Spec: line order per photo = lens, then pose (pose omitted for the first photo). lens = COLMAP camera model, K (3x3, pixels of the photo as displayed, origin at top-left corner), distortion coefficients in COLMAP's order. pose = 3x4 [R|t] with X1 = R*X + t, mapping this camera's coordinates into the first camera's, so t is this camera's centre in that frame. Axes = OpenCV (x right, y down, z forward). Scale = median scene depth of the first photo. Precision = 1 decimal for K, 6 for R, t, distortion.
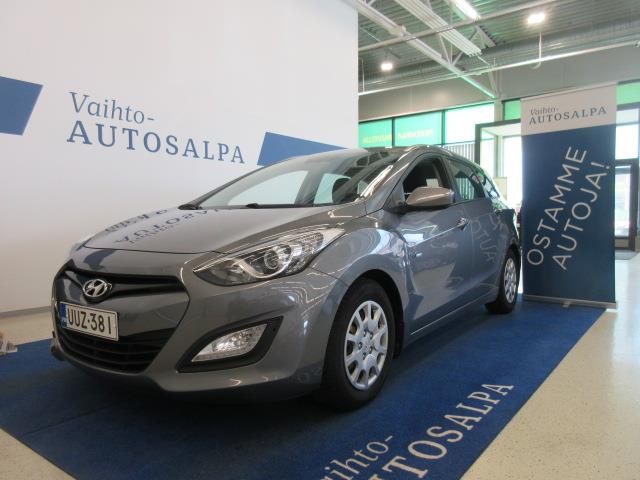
lens RADIAL K [[473.7, 0, 321.1], [0, 473.7, 241.6], [0, 0, 1]] dist [0.010339, -0.004593]
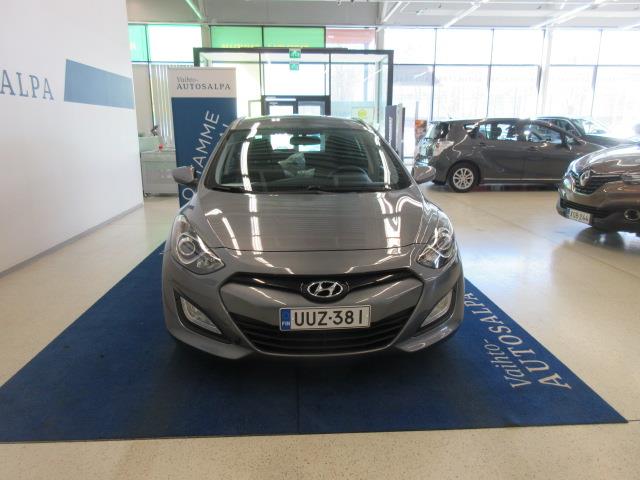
lens RADIAL K [[473.7, 0, 321.1], [0, 473.7, 241.6], [0, 0, 1]] dist [0.010339, -0.004593]
pose [[0.760212, -0.144610, 0.633377, -0.487302], [0.026562, 0.981016, 0.192100, -0.094314], [-0.649132, -0.129213, 0.749621, 0.075074]]
